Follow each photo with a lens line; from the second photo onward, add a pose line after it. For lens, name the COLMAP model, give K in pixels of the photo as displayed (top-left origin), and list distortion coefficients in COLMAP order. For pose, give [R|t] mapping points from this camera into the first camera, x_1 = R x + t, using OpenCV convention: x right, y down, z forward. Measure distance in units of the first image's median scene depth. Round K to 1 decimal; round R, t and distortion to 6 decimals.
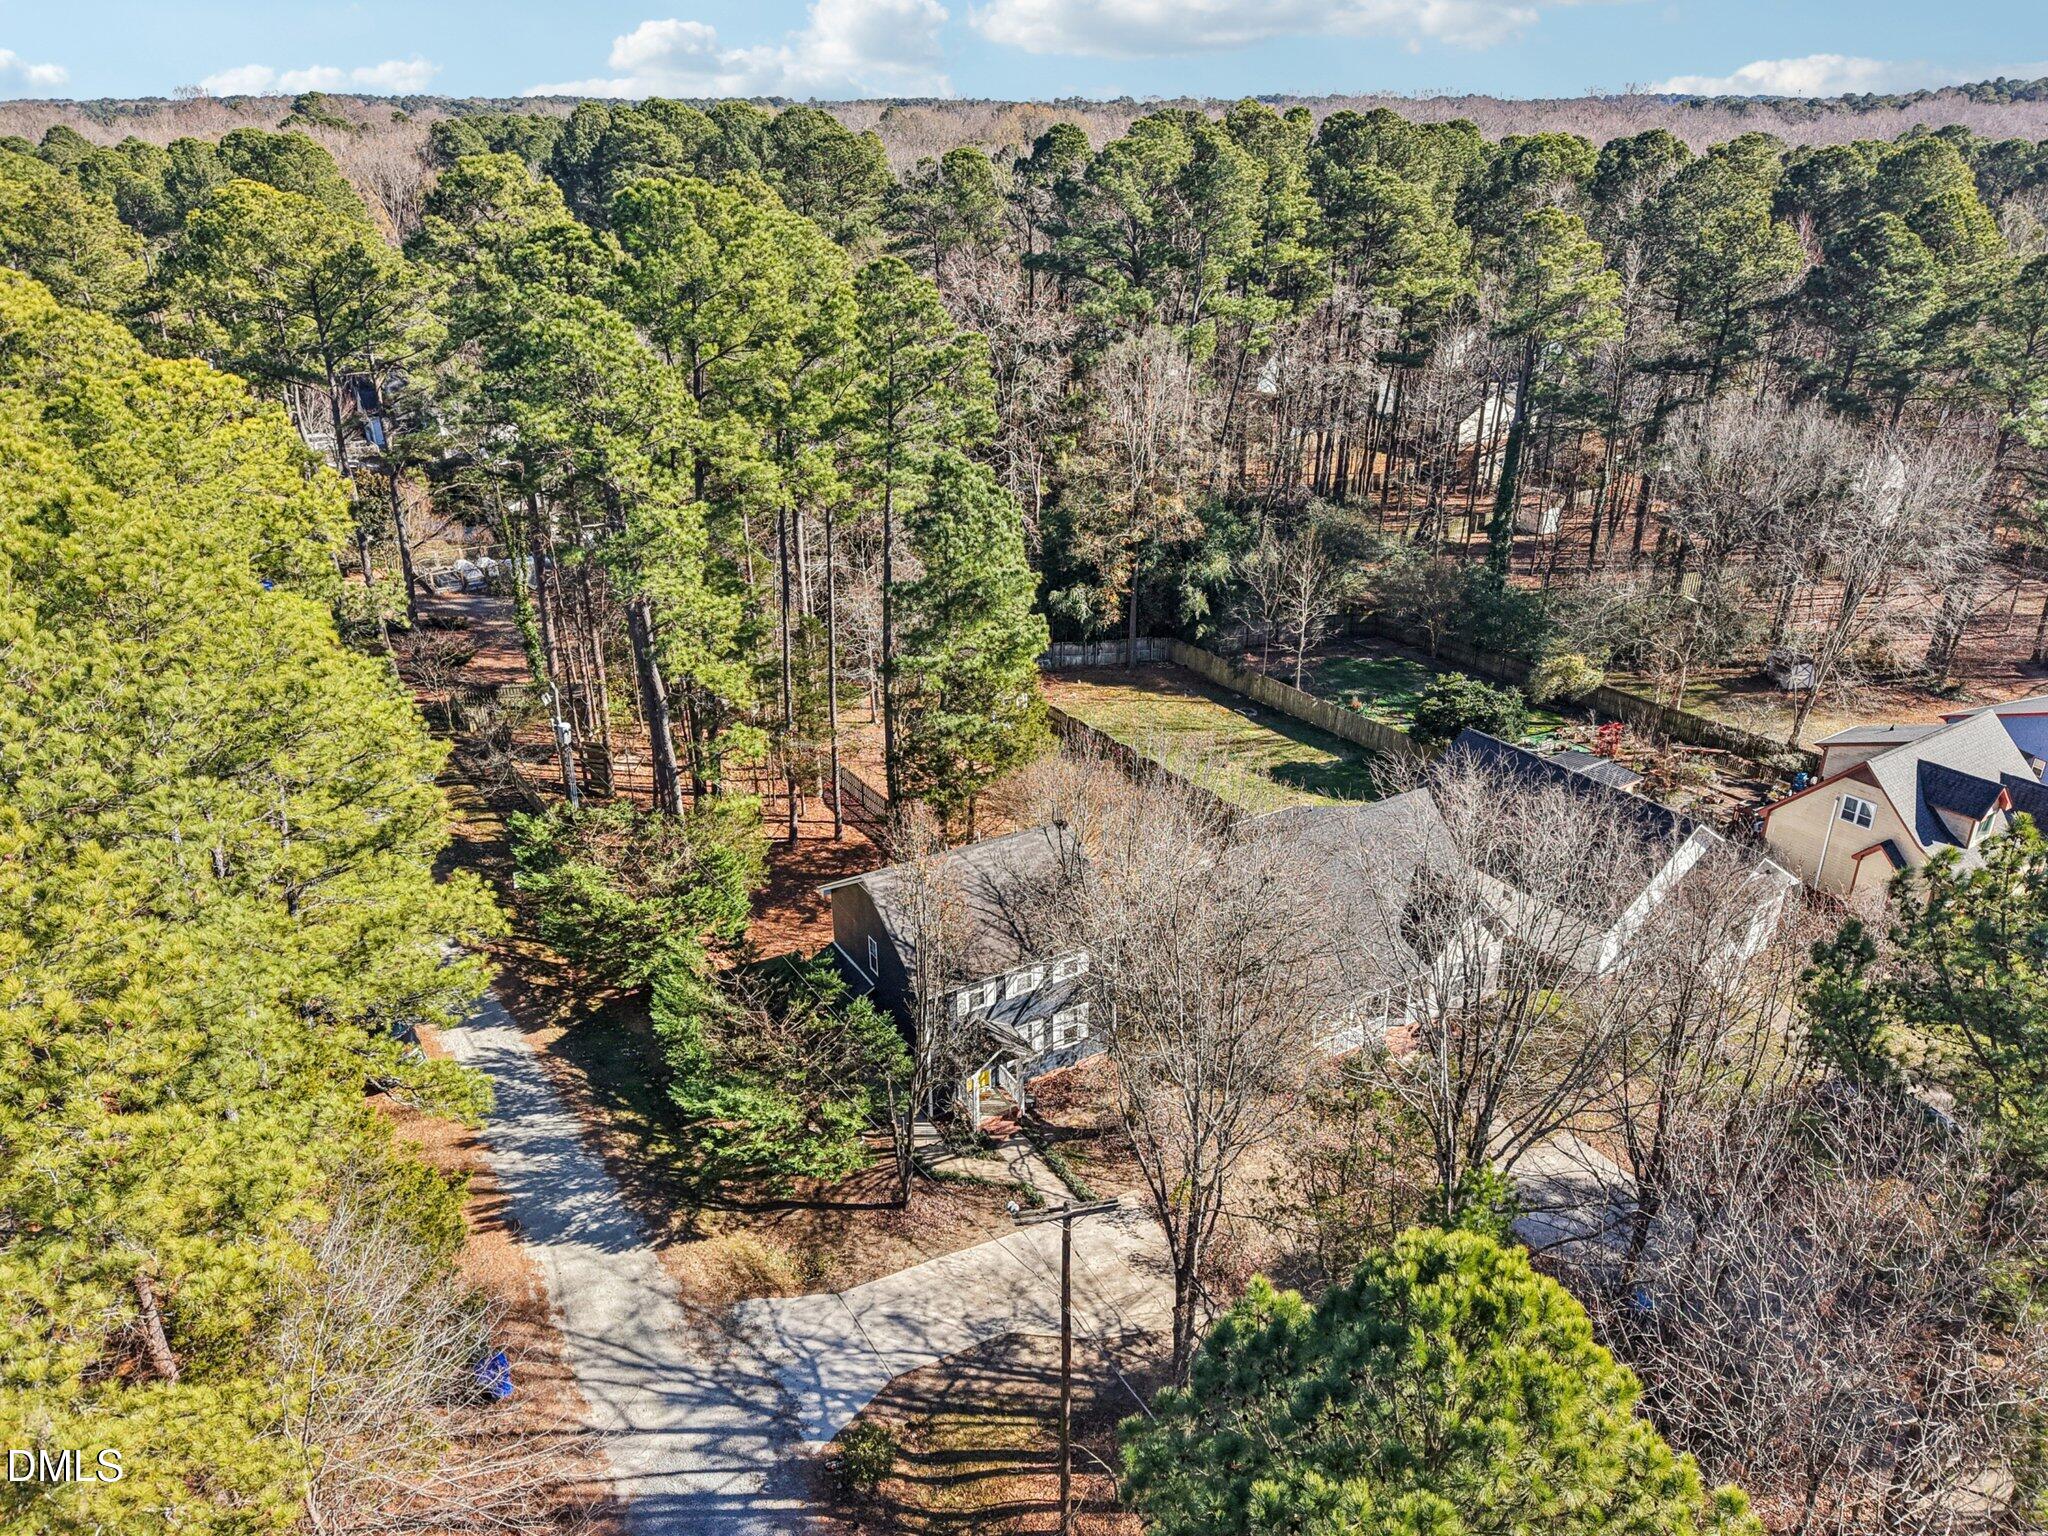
lens RADIAL K [[1463.7, 0, 1045.3], [0, 1463.7, 776.0], [0, 0, 1]] dist [0.025580, -0.007552]
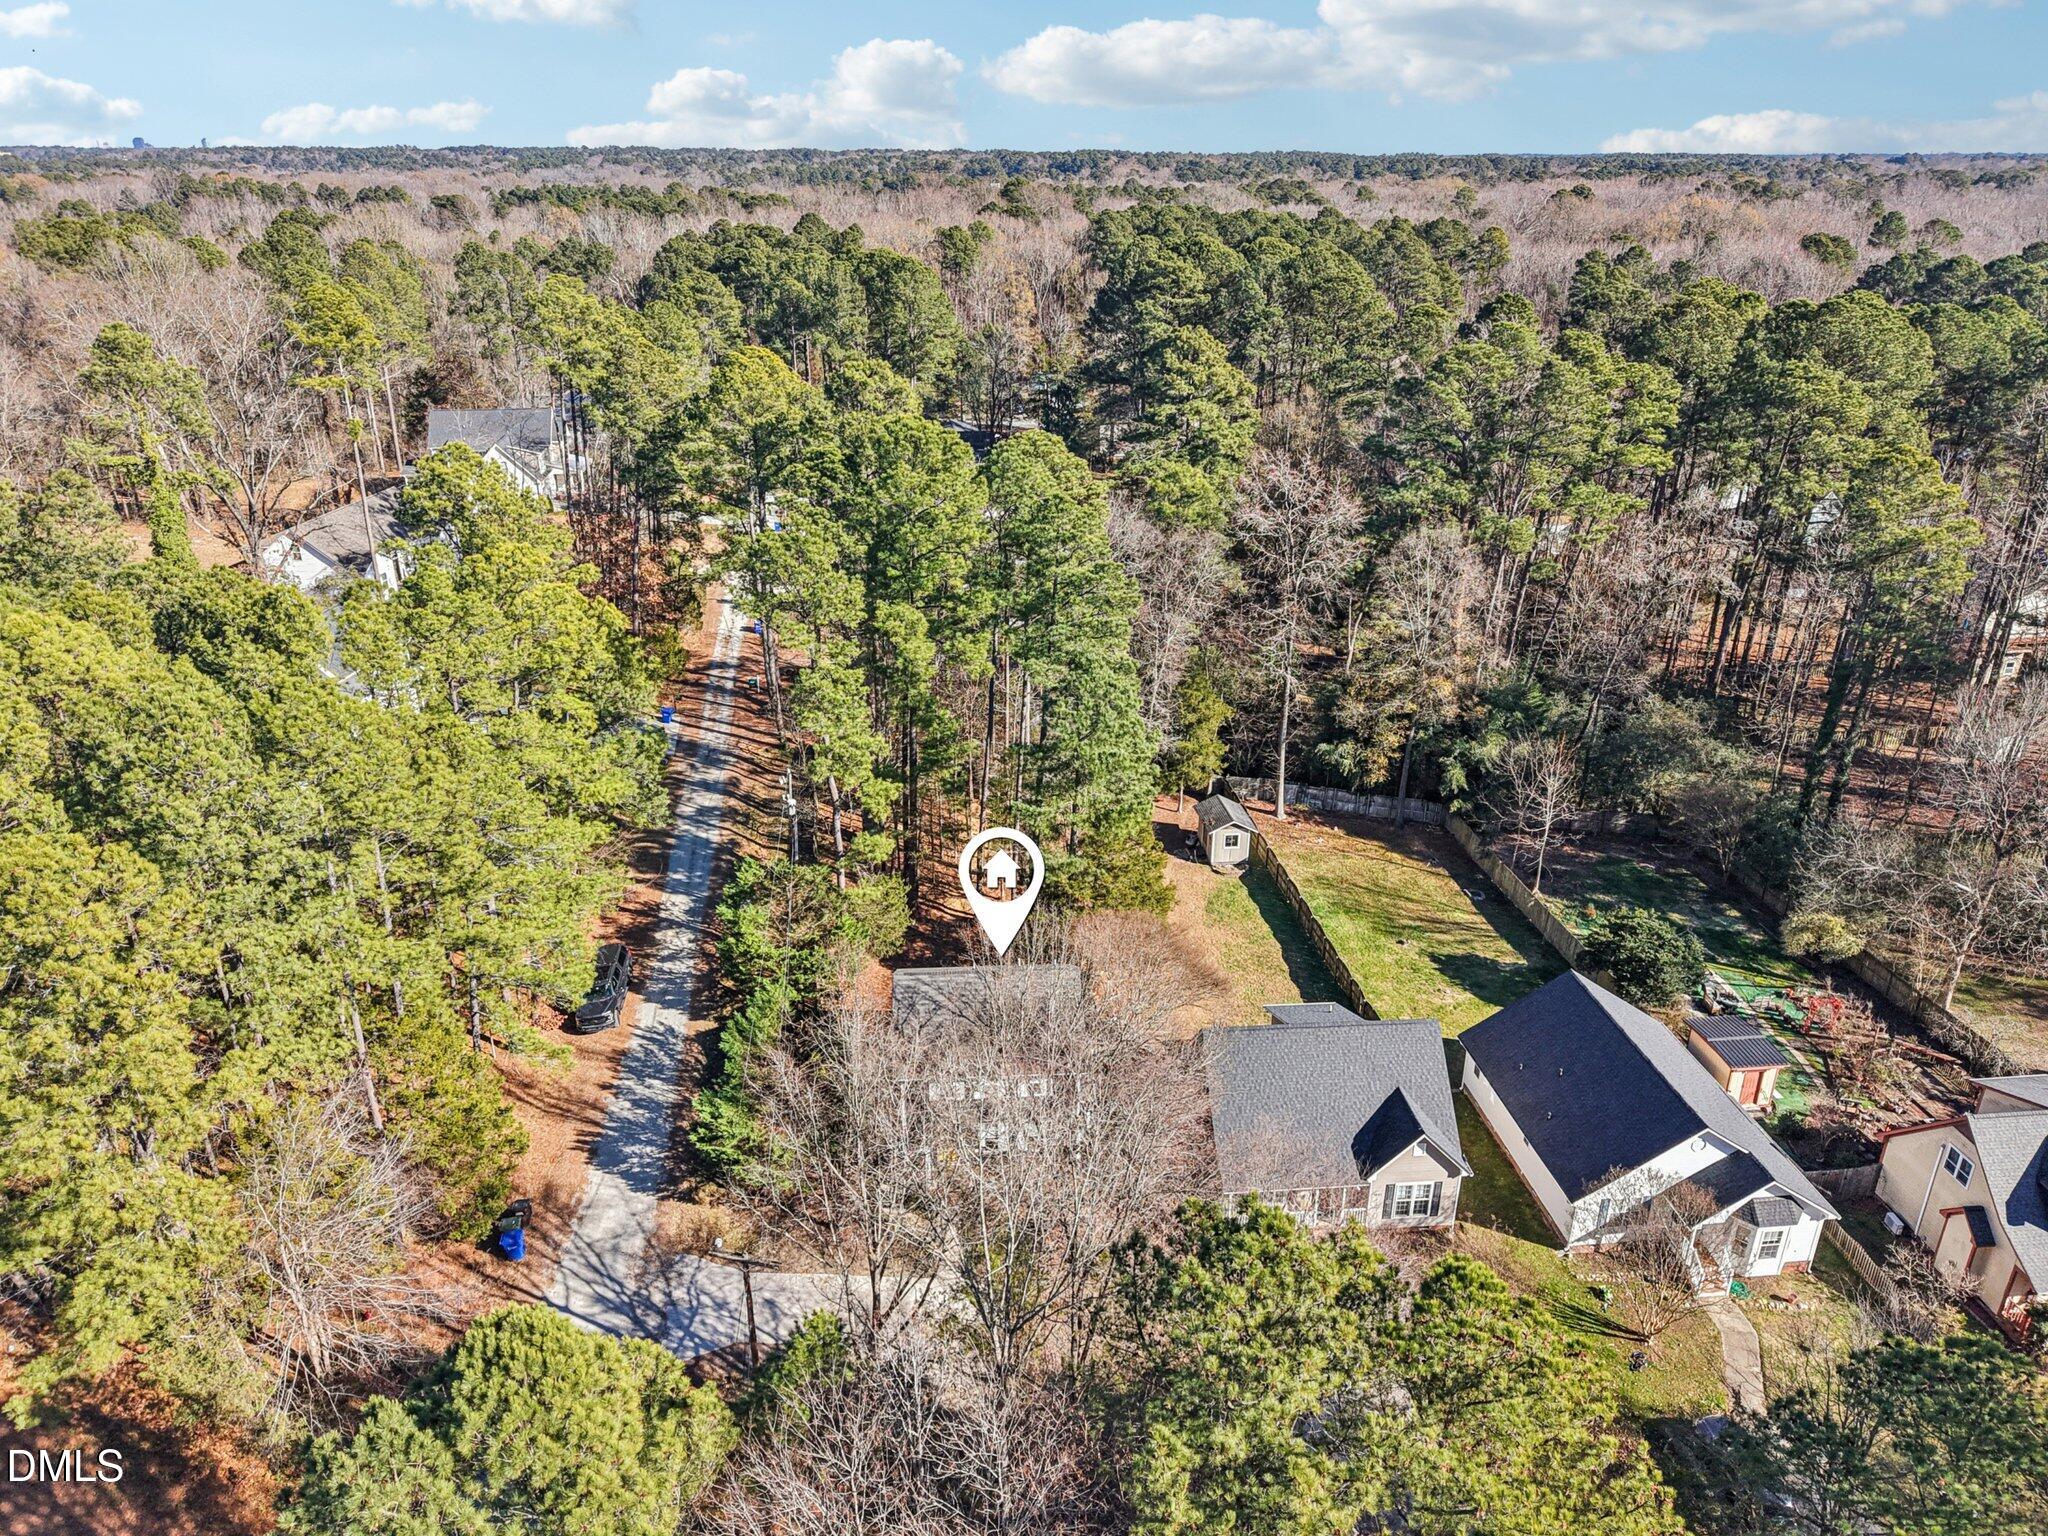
lens RADIAL K [[1463.7, 0, 1035.1], [0, 1463.7, 764.5], [0, 0, 1]] dist [0.025580, -0.007552]
pose [[0.885037, 0.192394, -0.423904, 0.464026], [-0.201067, 0.979267, 0.024659, -0.156631], [0.419859, 0.063409, 0.905371, -0.122340]]
